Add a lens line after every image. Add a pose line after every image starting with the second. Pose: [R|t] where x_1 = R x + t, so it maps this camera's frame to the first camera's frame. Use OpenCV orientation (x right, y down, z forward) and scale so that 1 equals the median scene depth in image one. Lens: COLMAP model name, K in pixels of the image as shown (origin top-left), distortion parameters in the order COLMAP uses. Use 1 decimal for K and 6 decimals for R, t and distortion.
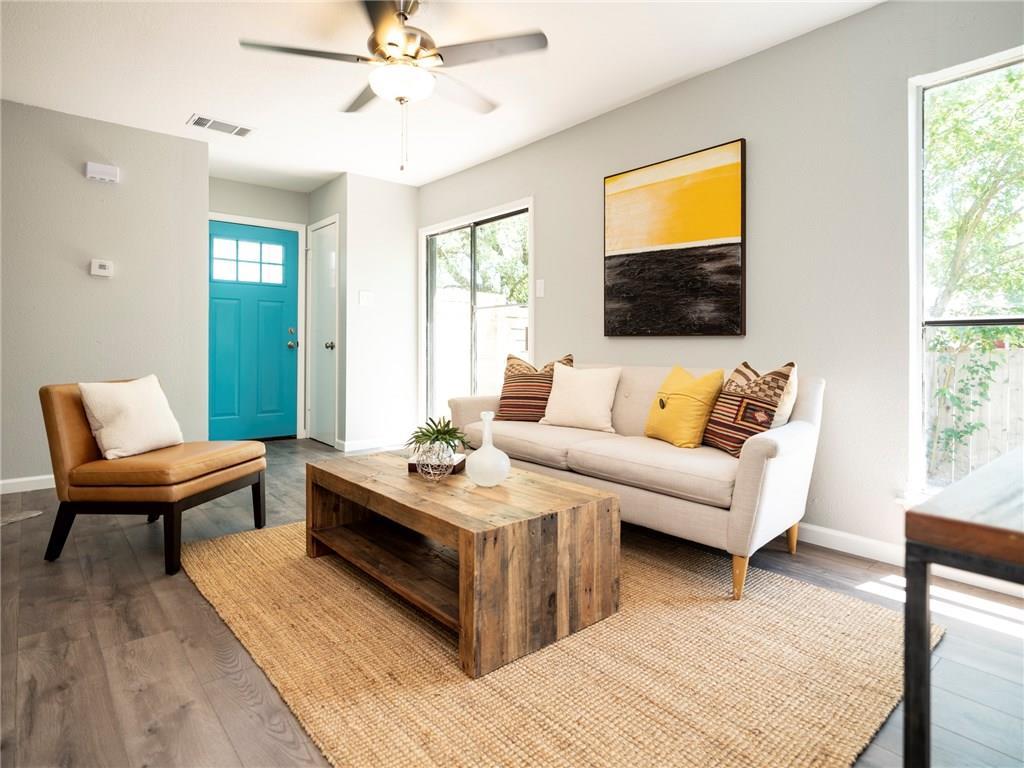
lens RADIAL K [[565.4, 0, 502.6], [0, 565.4, 346.5], [0, 0, 1]] dist [-0.001236, -0.001037]
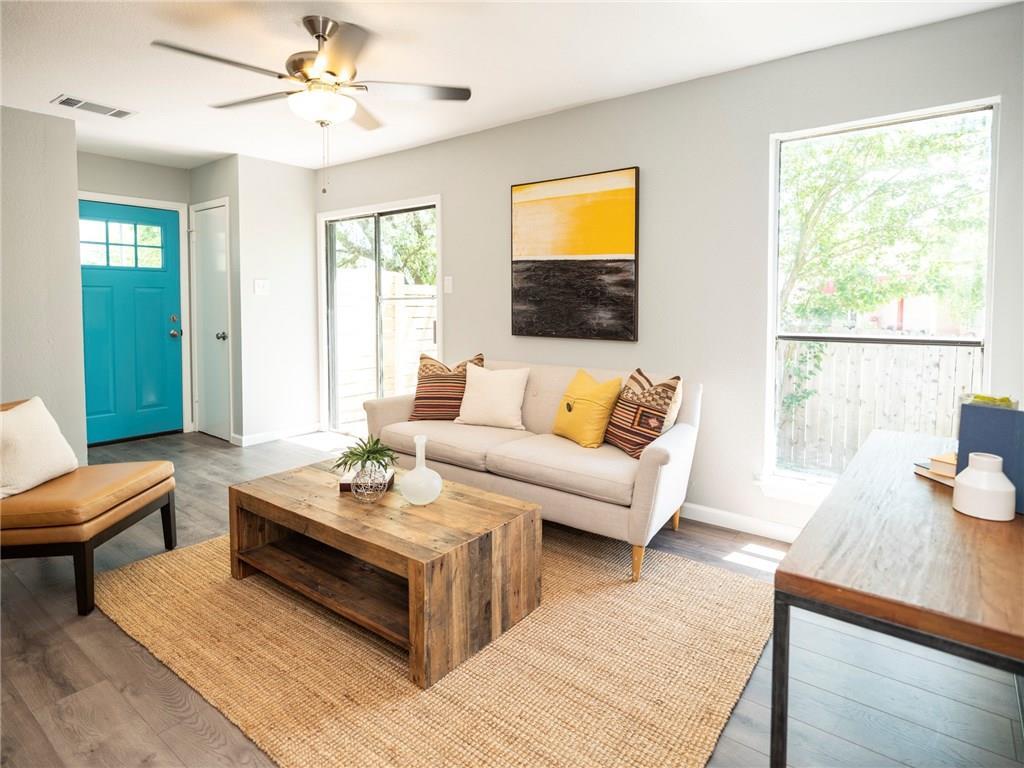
lens RADIAL K [[569.6, 0, 512.1], [0, 569.6, 331.3], [0, 0, 1]] dist [0.000480, -0.001612]
pose [[0.976864, -0.015634, 0.213288, -0.076306], [0.005077, 0.998739, 0.049955, -0.124020], [-0.213800, -0.047717, 0.975711, -0.077173]]
